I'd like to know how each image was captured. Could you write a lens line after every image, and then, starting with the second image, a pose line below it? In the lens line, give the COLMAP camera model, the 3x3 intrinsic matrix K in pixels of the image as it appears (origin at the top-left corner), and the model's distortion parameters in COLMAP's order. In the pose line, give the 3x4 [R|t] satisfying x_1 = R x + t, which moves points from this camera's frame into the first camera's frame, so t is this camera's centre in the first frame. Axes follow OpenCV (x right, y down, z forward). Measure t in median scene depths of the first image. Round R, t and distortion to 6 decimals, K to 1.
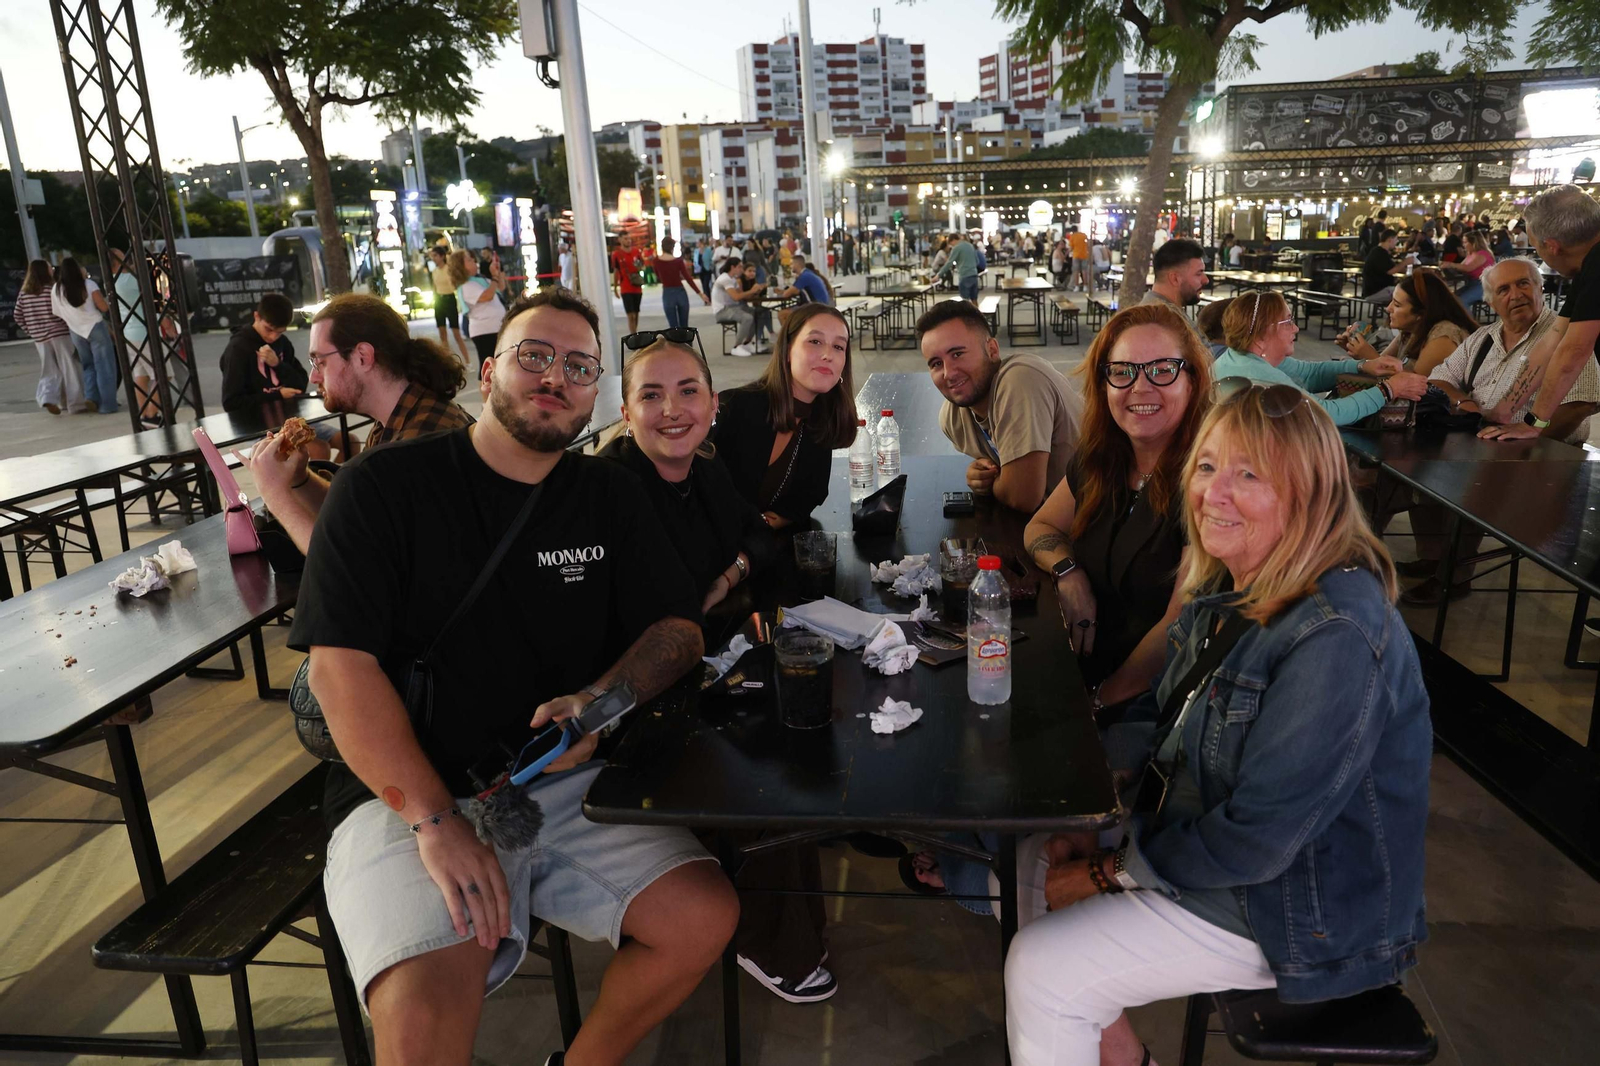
lens RADIAL K [[1086.2, 0, 810.1], [0, 1086.2, 534.7], [0, 0, 1]] dist [-0.090276, 0.056233]
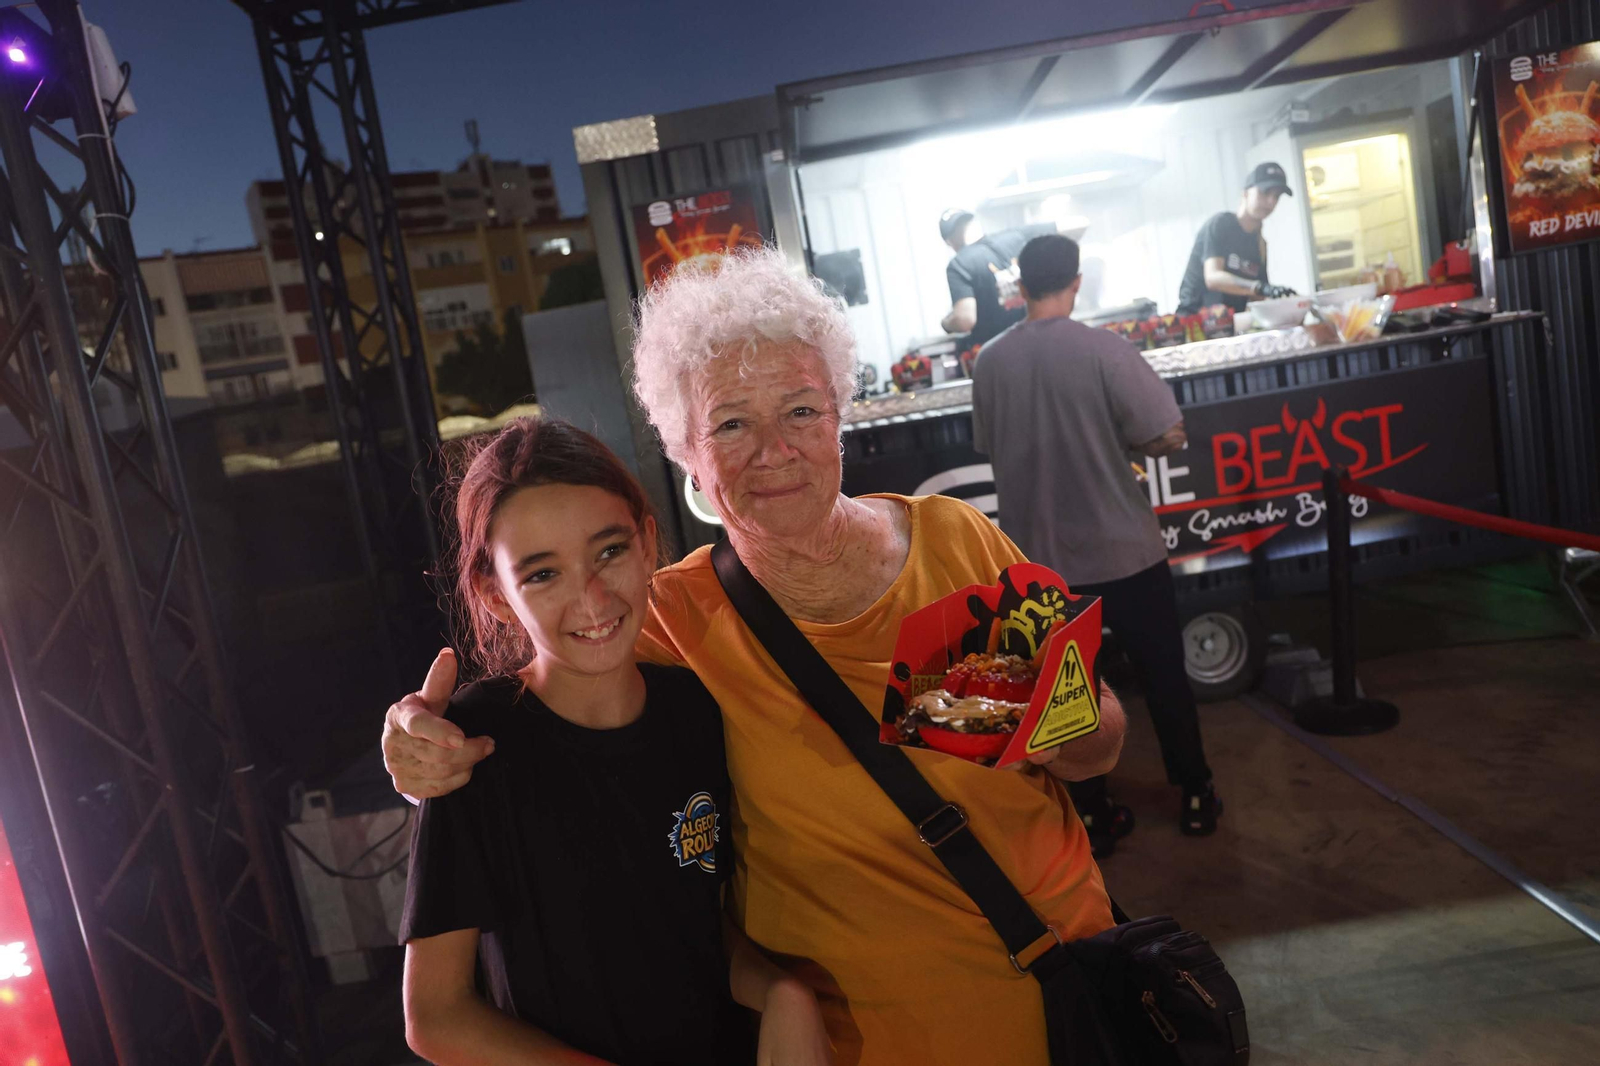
lens RADIAL K [[1110.1, 0, 812.6], [0, 1110.1, 533.3], [0, 0, 1]] dist [-0.090808, 0.068436]
pose [[0.971094, -0.145879, 0.188936, 0.137358], [0.175884, 0.972417, -0.153201, -0.128849], [-0.161376, 0.182004, 0.969965, 0.453588]]
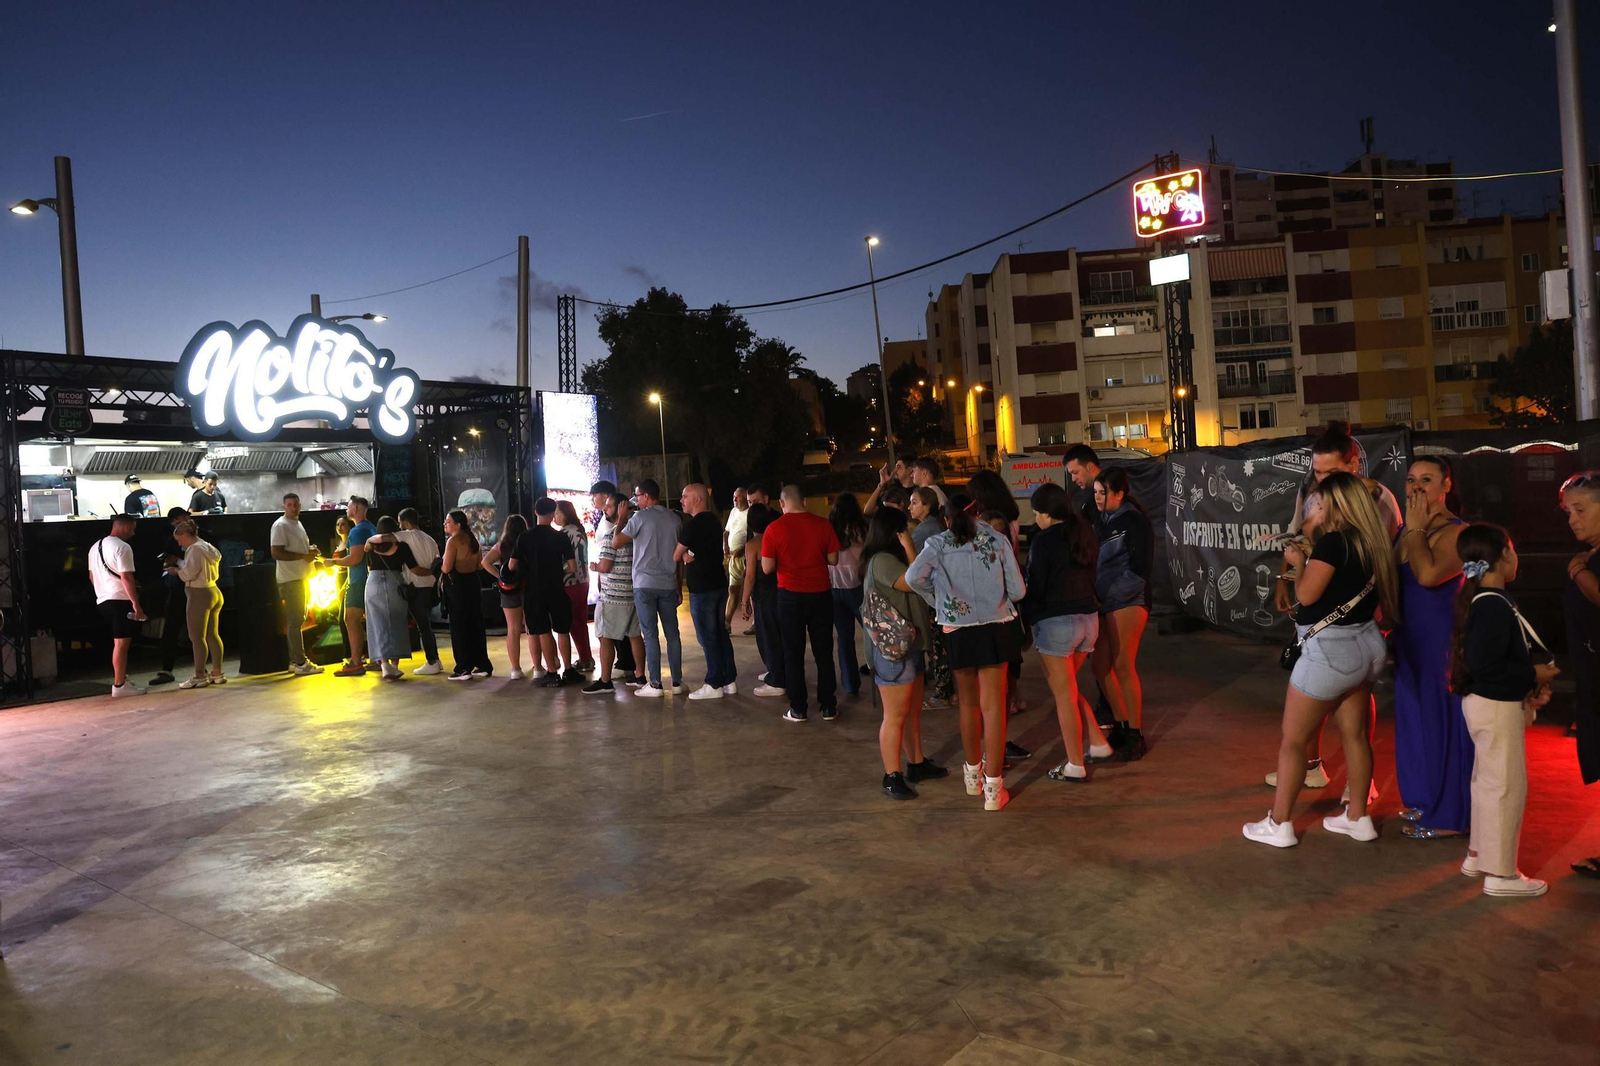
lens RADIAL K [[1140.5, 0, 800.0], [0, 1140.5, 533.0], [0, 0, 1]] dist [-0.089219, 0.066274]
pose [[0.898415, 0.010278, -0.439028, 0.069708], [-0.105297, 0.975604, -0.192636, -0.121216], [0.426338, 0.219295, 0.877579, 0.436057]]
